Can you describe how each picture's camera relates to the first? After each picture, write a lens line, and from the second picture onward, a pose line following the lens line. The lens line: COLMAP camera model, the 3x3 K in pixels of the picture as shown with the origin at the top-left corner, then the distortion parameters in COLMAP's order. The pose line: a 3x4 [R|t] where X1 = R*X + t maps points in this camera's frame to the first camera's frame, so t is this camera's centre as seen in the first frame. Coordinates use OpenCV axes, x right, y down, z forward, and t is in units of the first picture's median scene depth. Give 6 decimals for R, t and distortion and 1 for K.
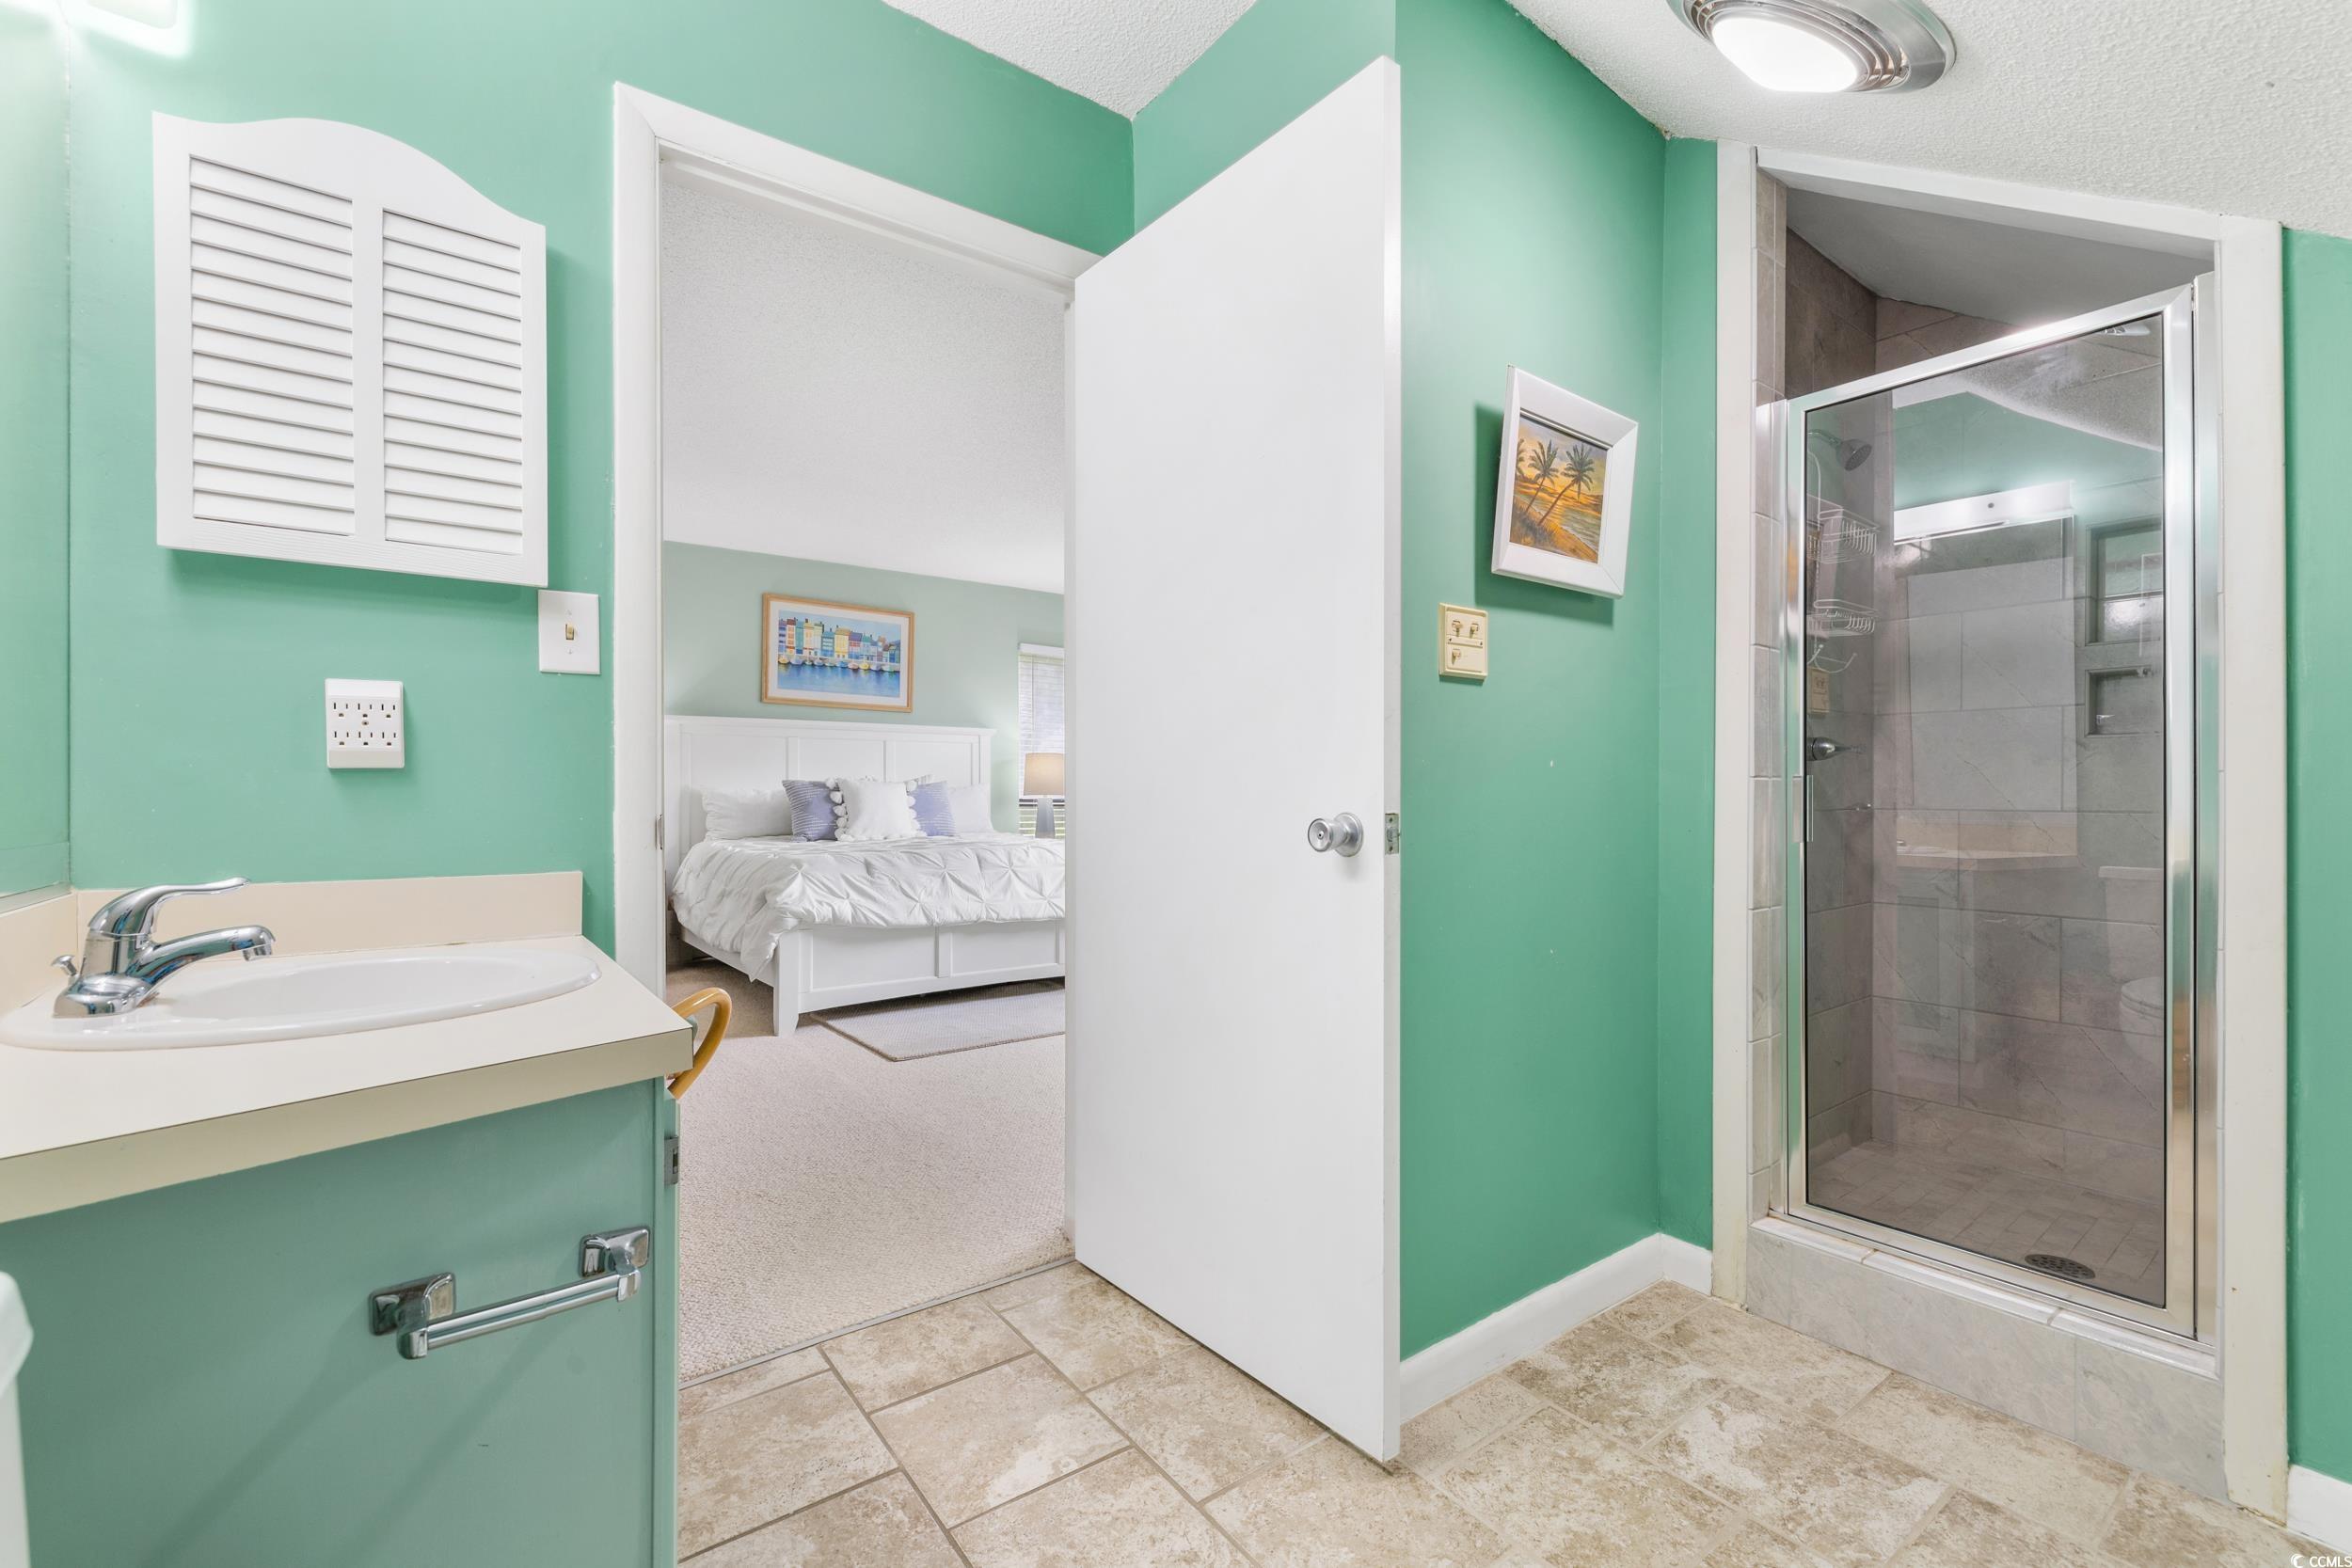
lens RADIAL K [[1016.7, 0, 1178.1], [0, 1016.7, 794.7], [0, 0, 1]] dist [0.000582, 0.000121]
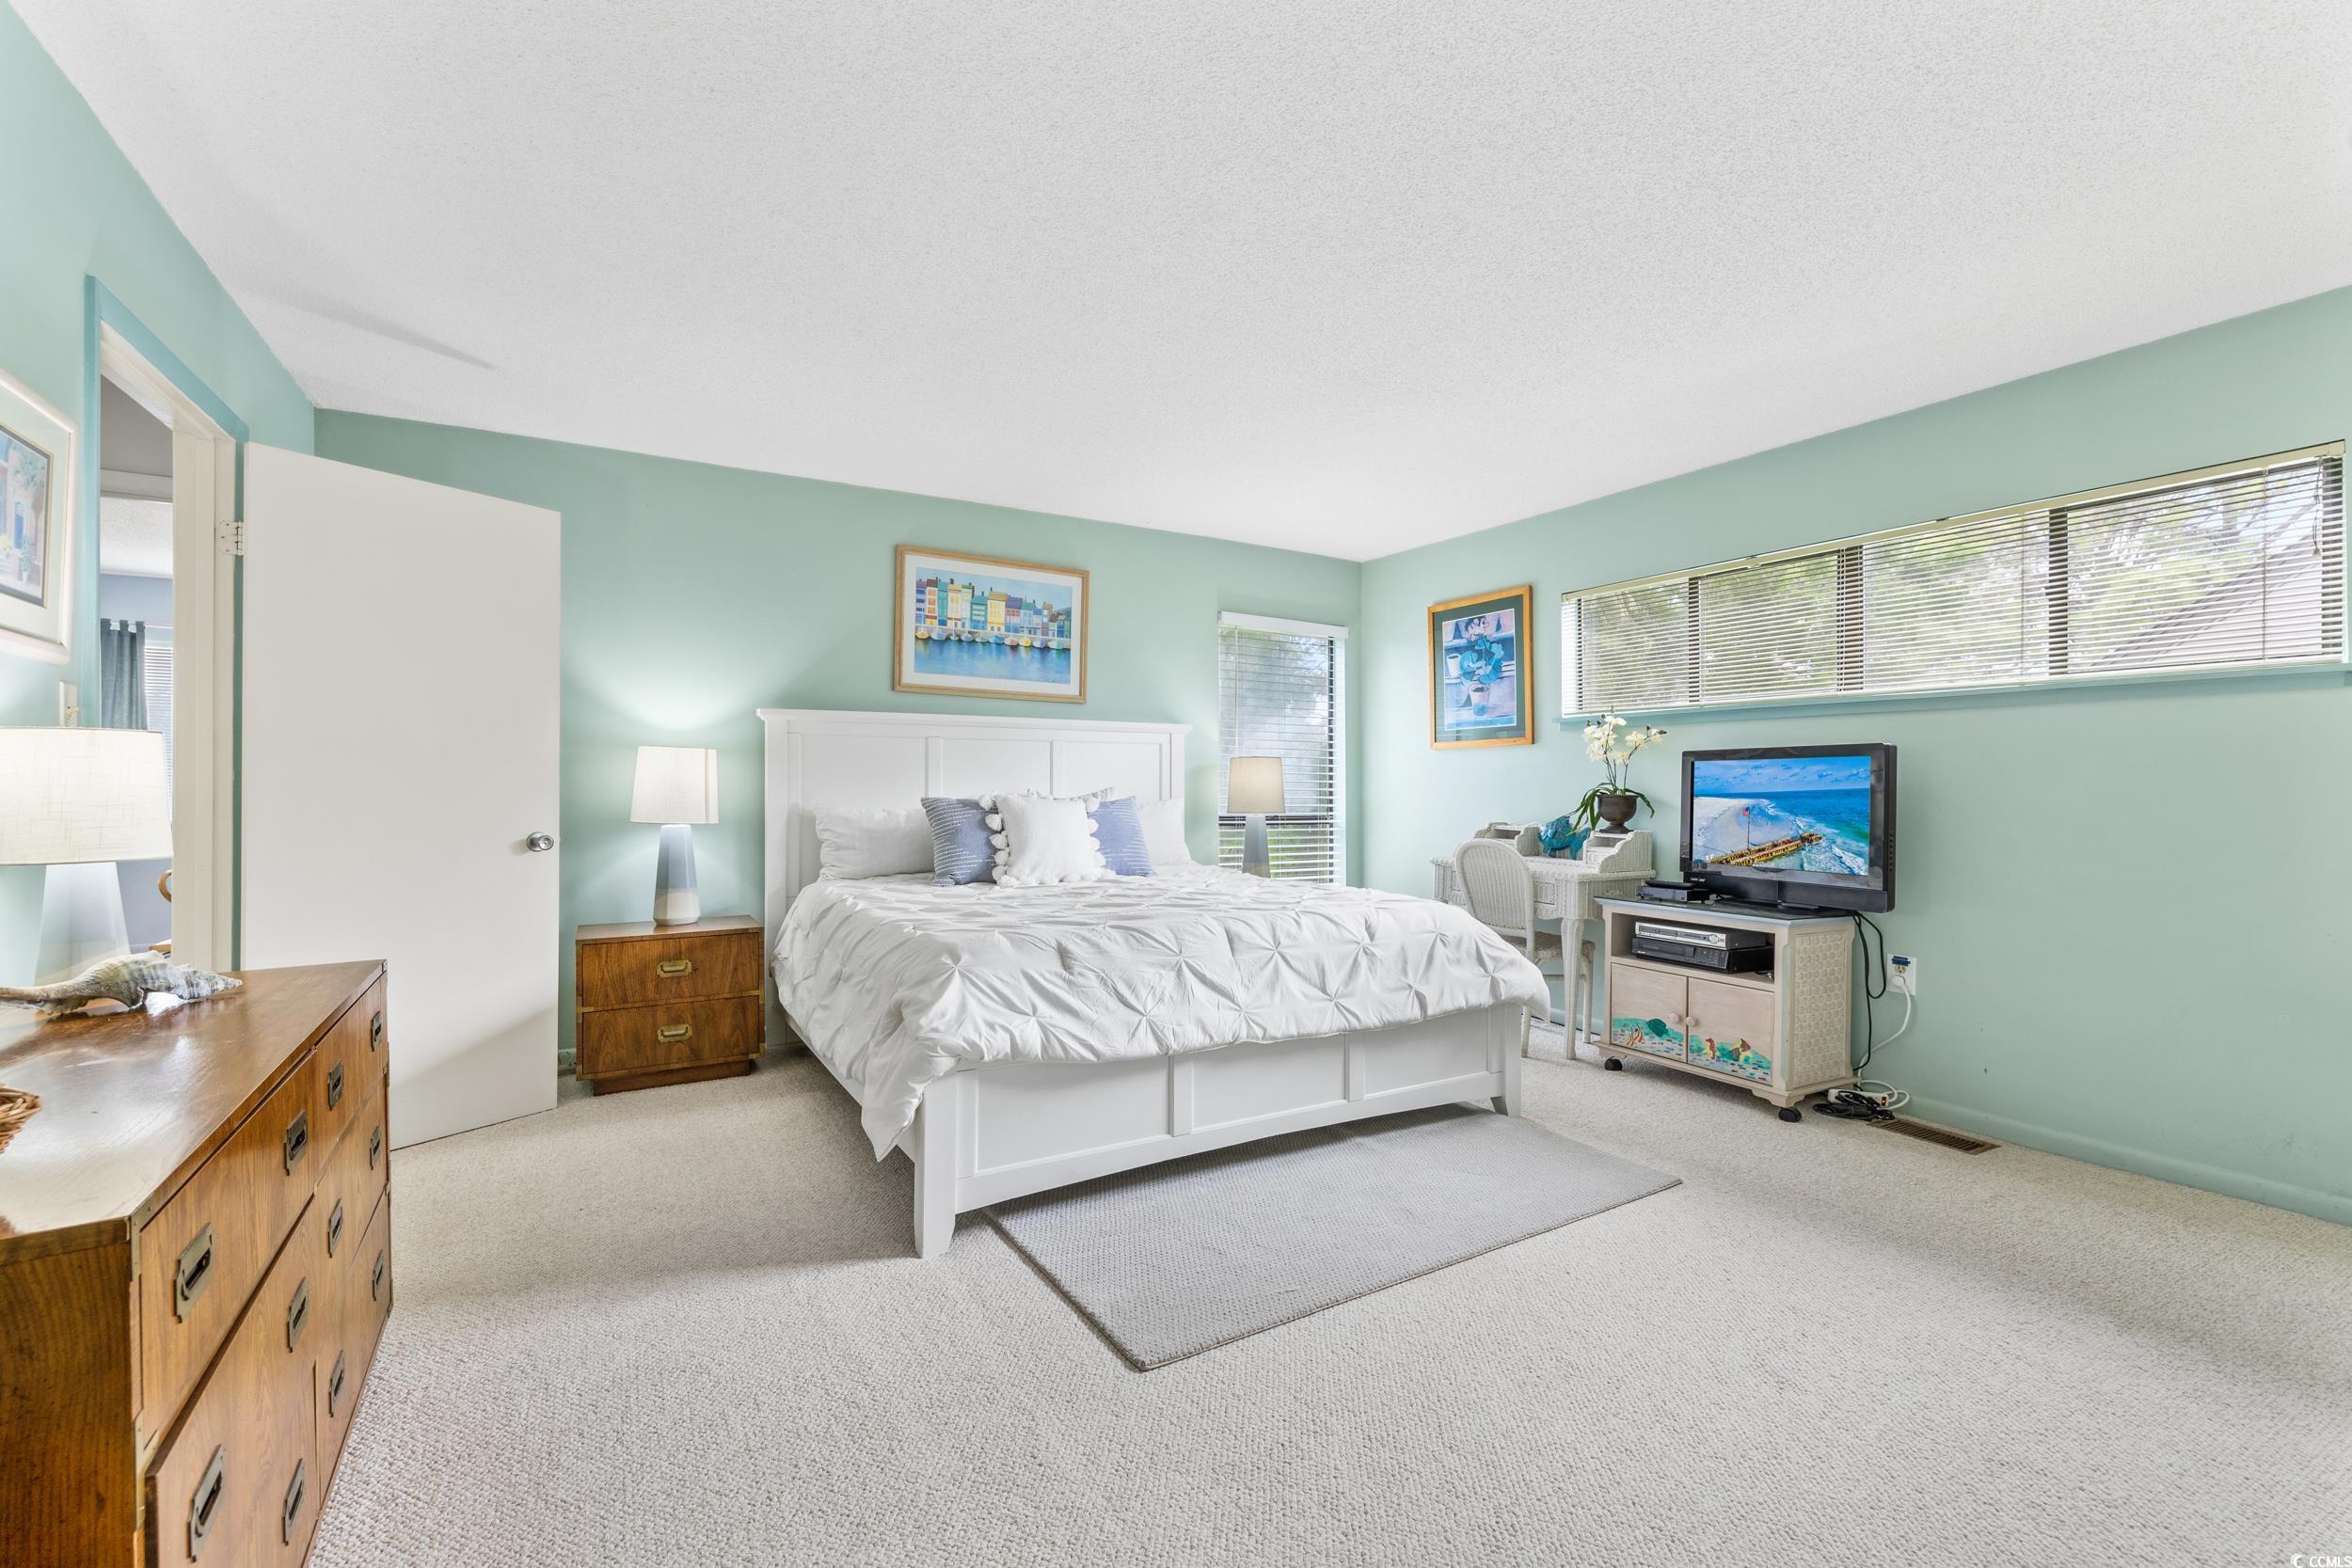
lens RADIAL K [[1015.2, 0, 1178.4], [0, 1015.2, 785.1], [0, 0, 1]] dist [0.000951, 0.000237]
pose [[0.993684, 0.002768, -0.112178, -0.123547], [-0.002789, 0.999996, -0.000029, -0.023338], [0.112178, 0.000342, 0.993688, 0.295725]]
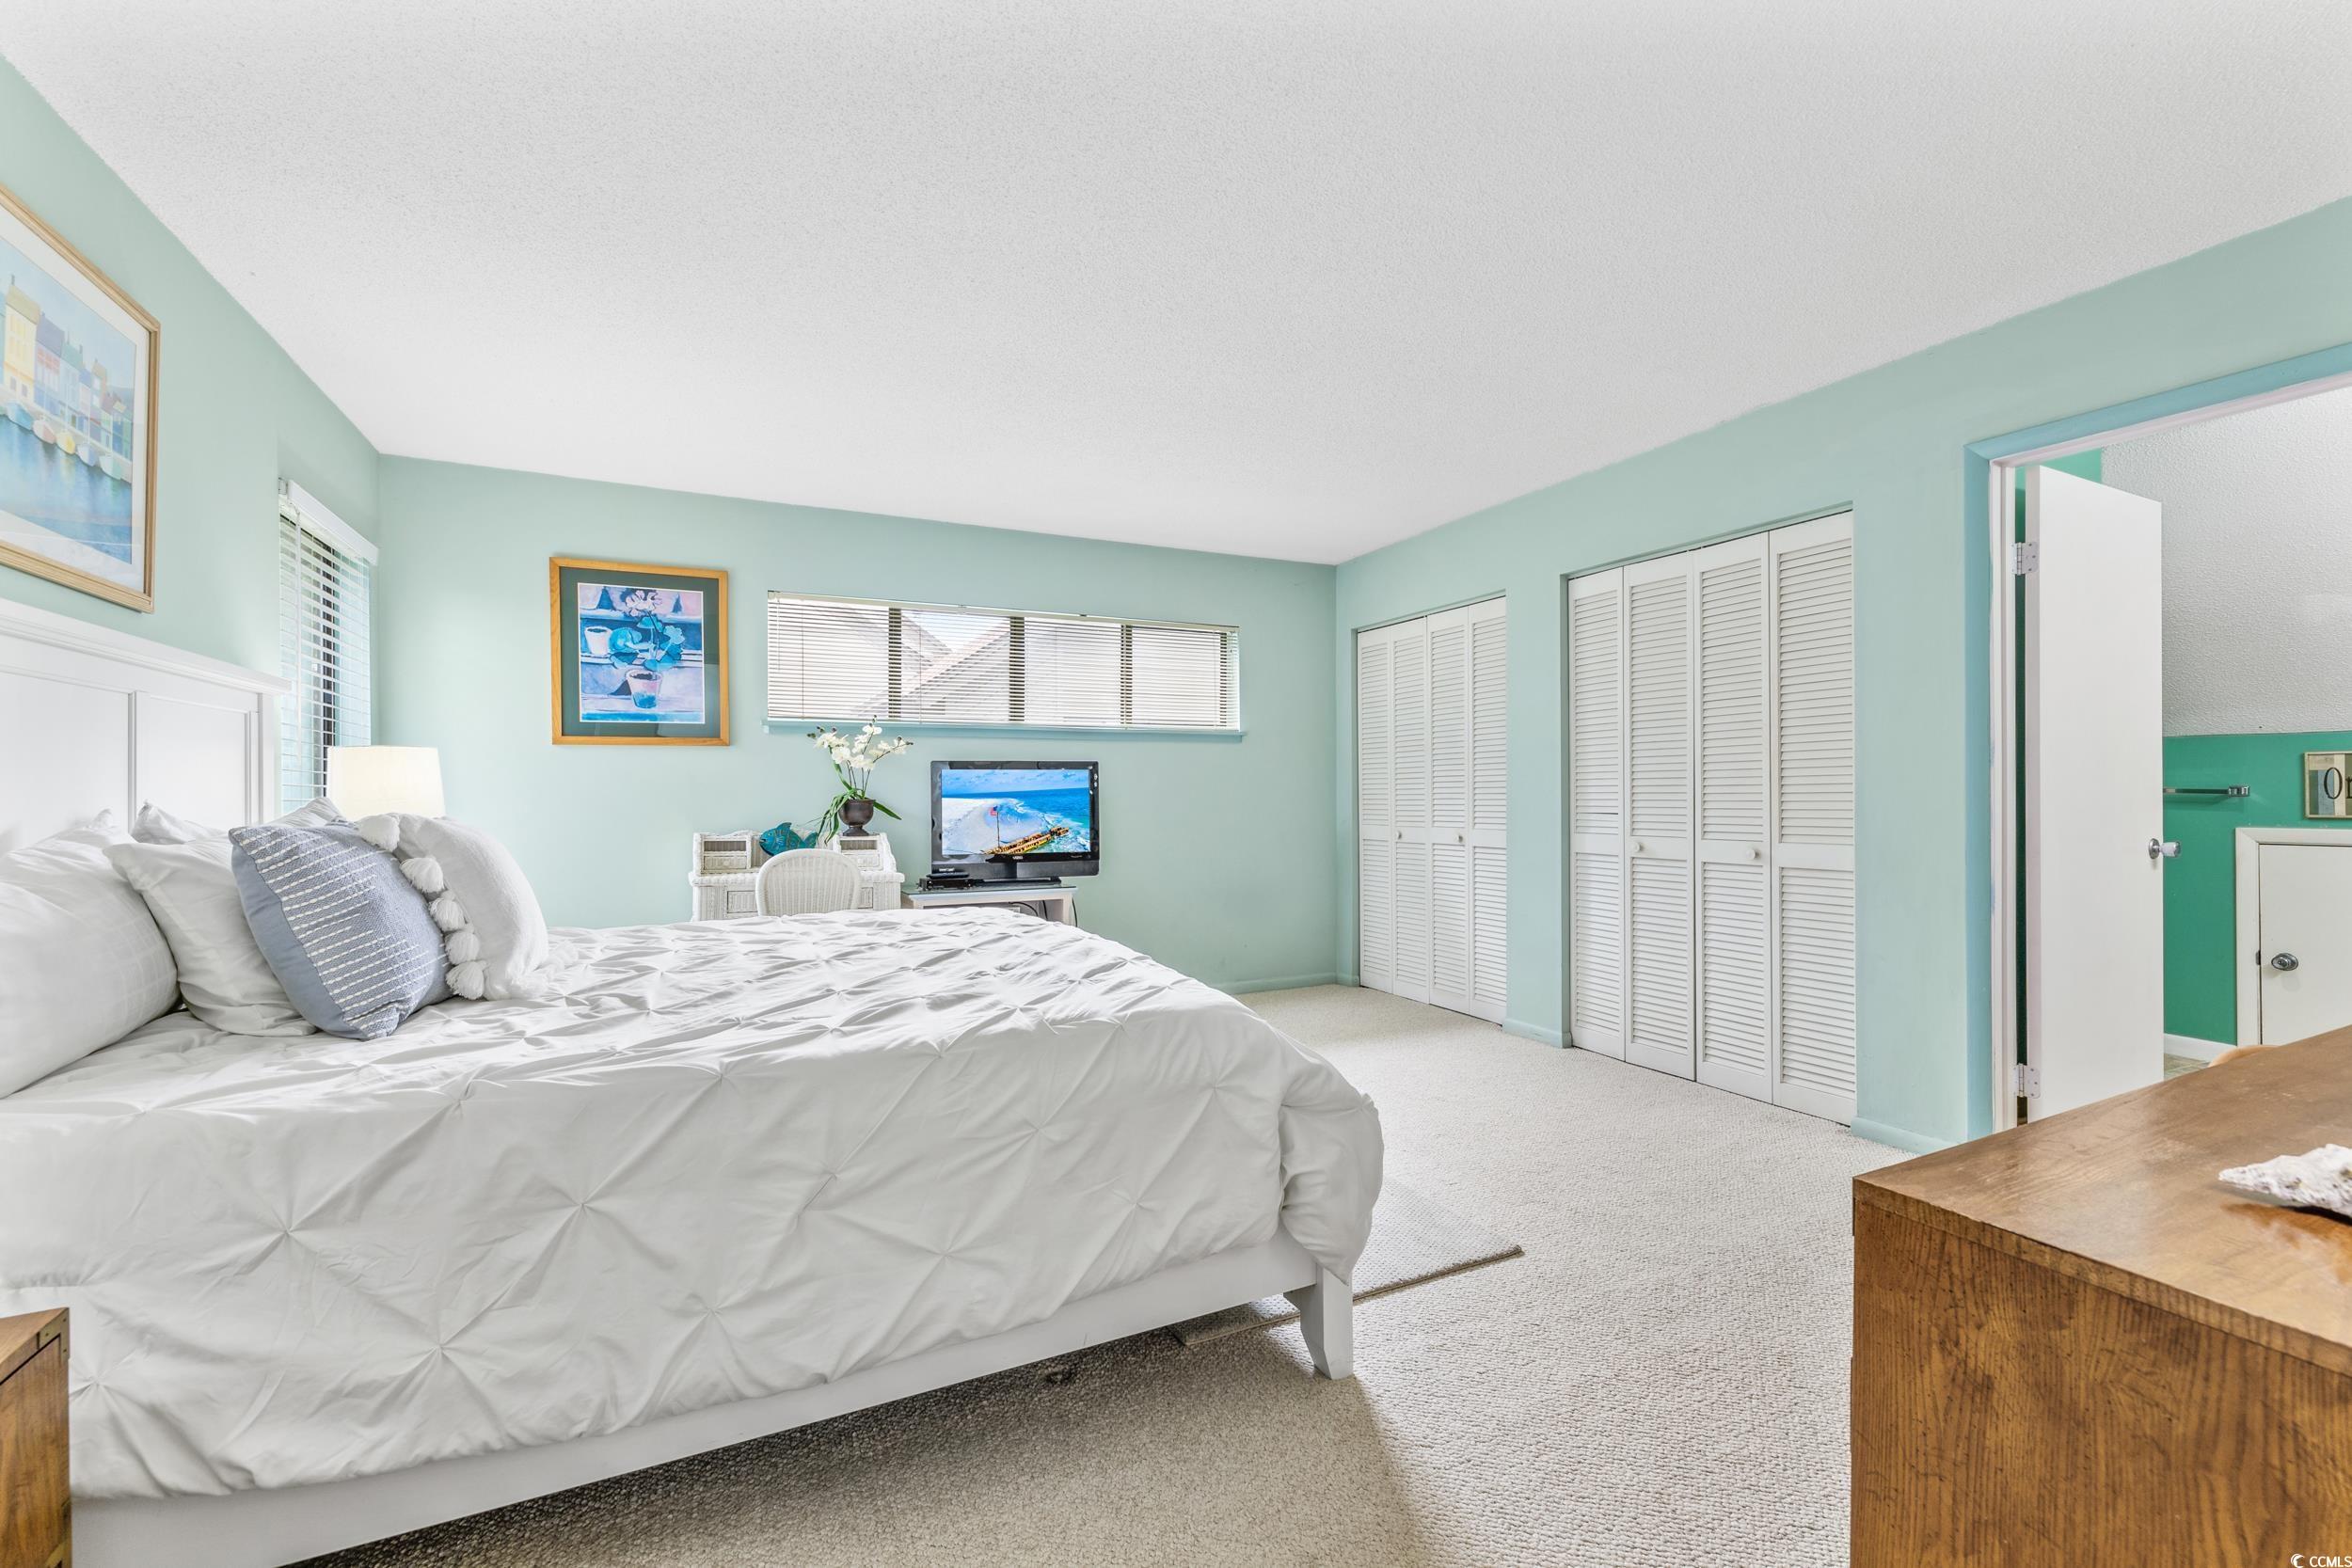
lens RADIAL K [[996.3, 0, 1164.7], [0, 996.3, 780.5], [0, 0, 1]] dist [0.008830, 0.000340]
pose [[0.214388, 0.010015, 0.976697, -0.587899], [0.004087, 0.999929, -0.011150, -0.022442], [-0.976740, 0.006382, 0.214332, 0.679340]]
